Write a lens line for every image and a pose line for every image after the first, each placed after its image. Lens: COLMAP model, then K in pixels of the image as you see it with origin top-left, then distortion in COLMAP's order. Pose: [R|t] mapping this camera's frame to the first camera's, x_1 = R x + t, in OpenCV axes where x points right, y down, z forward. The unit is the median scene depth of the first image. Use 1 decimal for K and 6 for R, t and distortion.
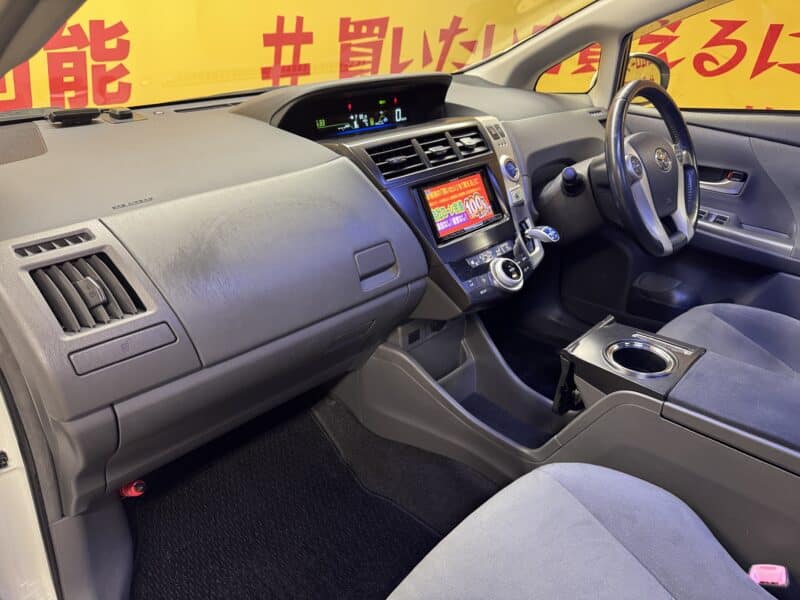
lens RADIAL K [[568.0, 0, 400.0], [0, 568.0, 300.0], [0, 0, 1]] dist [0.002268, -0.001316]
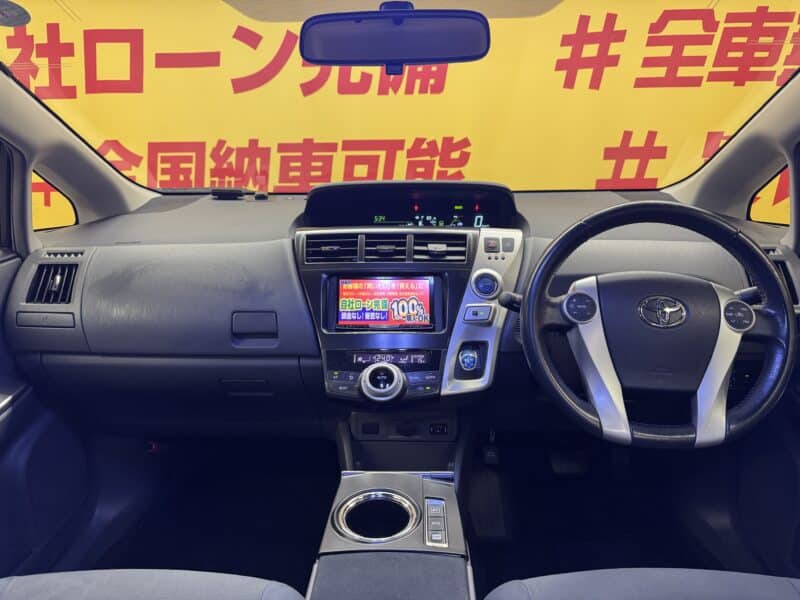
lens RADIAL K [[567.1, 0, 400.0], [0, 567.1, 300.0], [0, 0, 1]] dist [0.088481, -0.123728]
pose [[0.667940, 0.197595, -0.717505, 0.668615], [-0.324750, 0.944862, -0.042109, -0.110361], [0.669622, 0.261136, 0.695280, 0.252219]]
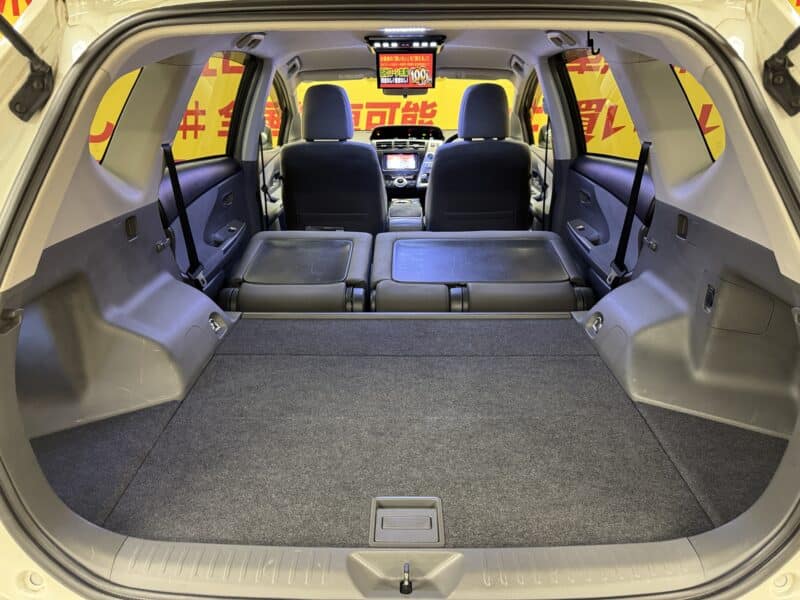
lens RADIAL K [[568.0, 0, 400.0], [0, 568.0, 300.0], [0, 0, 1]] dist [0.002268, -0.001316]
pose [[0.685875, 0.256608, -0.680975, 2.070730], [-0.320050, 0.946775, 0.034416, 0.391413], [0.653562, 0.194341, 0.731497, -1.039461]]
